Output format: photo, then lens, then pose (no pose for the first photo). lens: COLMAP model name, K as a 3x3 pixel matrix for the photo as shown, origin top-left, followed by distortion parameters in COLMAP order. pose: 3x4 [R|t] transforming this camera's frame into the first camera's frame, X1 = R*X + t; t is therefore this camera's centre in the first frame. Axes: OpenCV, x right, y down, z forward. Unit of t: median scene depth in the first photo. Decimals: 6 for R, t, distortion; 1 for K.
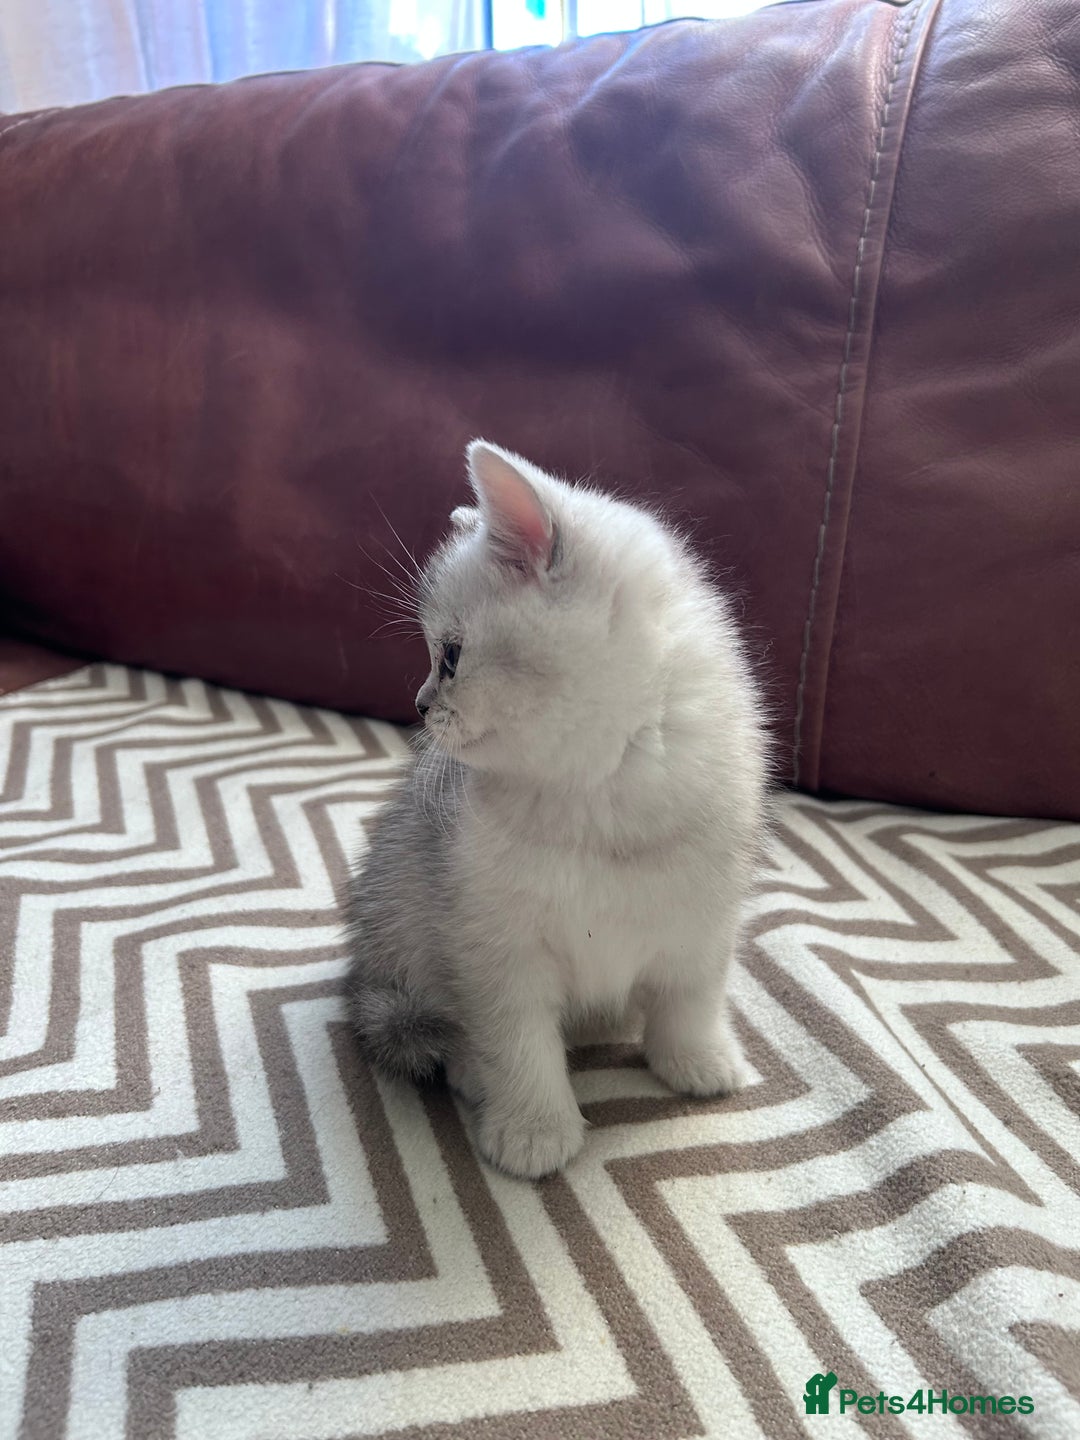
lens RADIAL K [[1124.3, 0, 541.1], [0, 1124.3, 709.6], [0, 0, 1]] dist [0.009483, -0.024530]
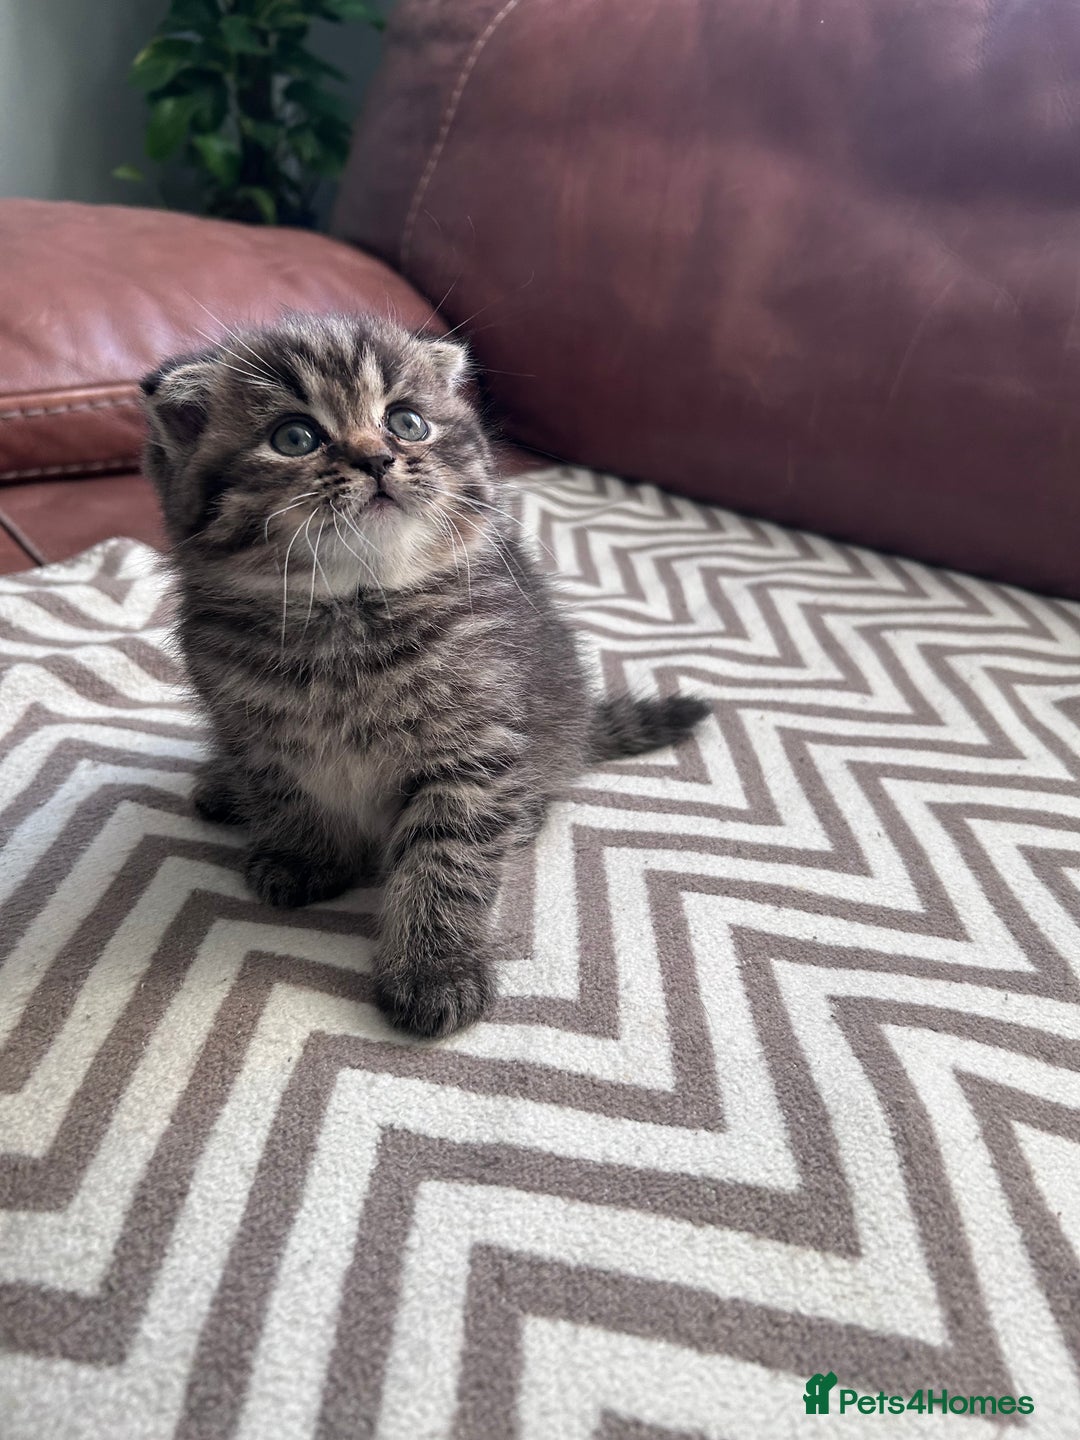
lens RADIAL K [[1124.3, 0, 548.9], [0, 1124.3, 733.1], [0, 0, 1]] dist [0.009483, -0.024530]
pose [[0.944524, 0.170359, -0.280807, -0.056231], [-0.141260, 0.982556, 0.120951, 0.122343], [0.296514, -0.074575, 0.952113, -0.158700]]
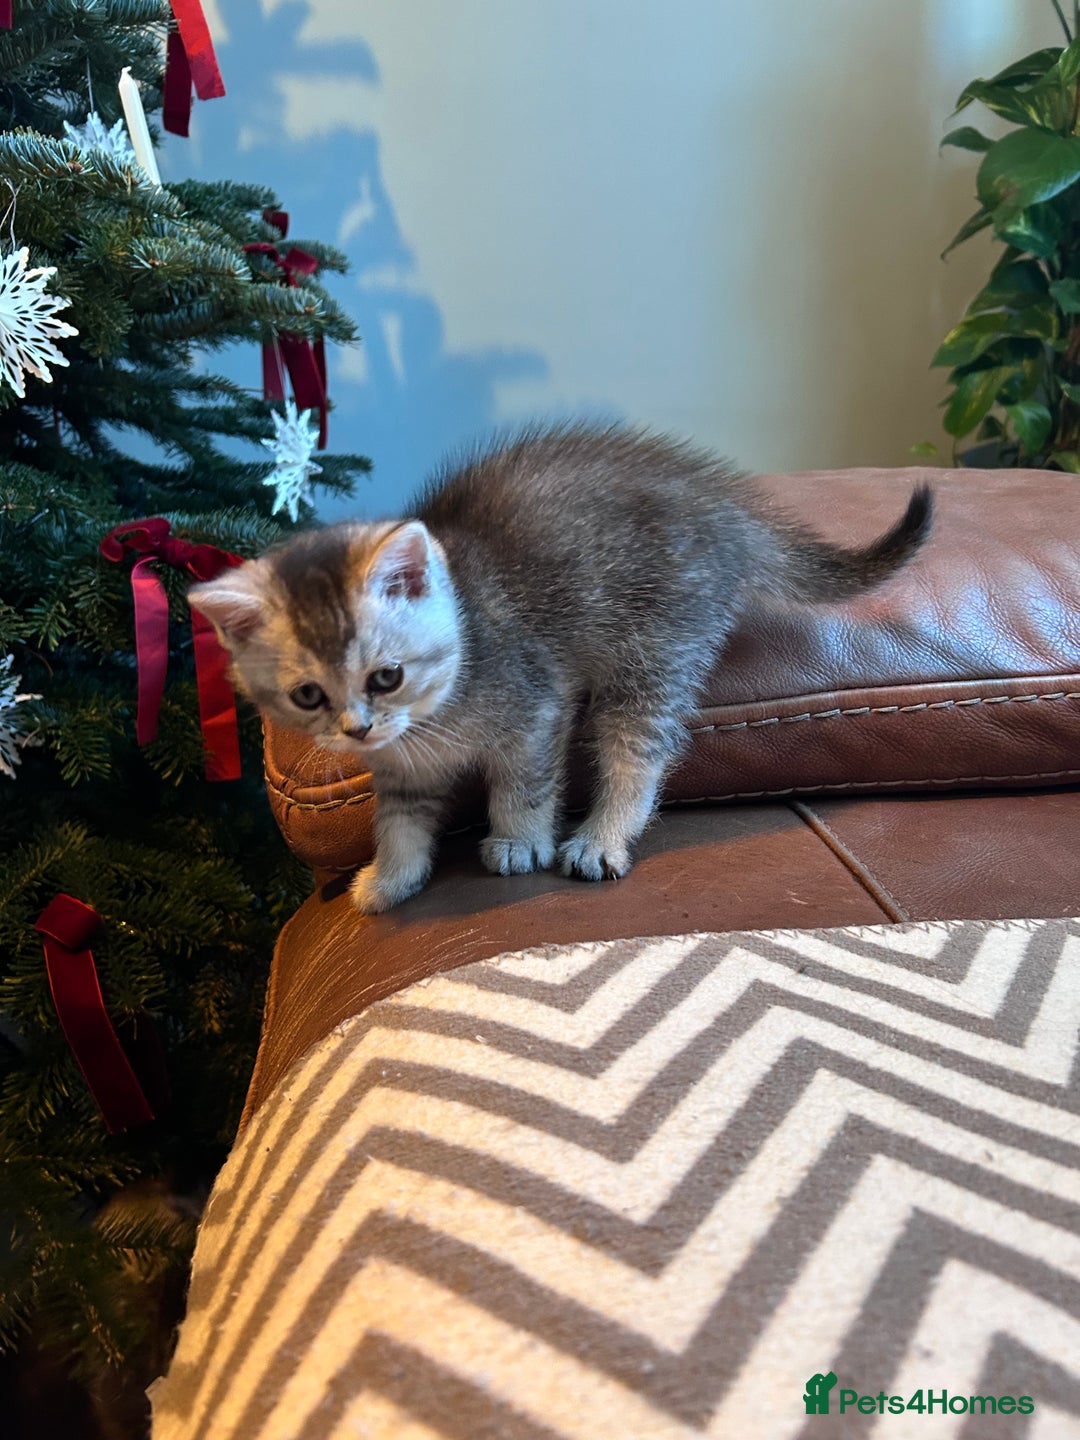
lens RADIAL K [[1124.3, 0, 551.5], [0, 1124.3, 704.8], [0, 0, 1]] dist [0.009483, -0.024530]
pose [[0.609029, 0.137286, -0.781177, -0.428784], [-0.235506, 0.971788, -0.012823, 0.079480], [0.757378, 0.191782, 0.624179, 0.071992]]
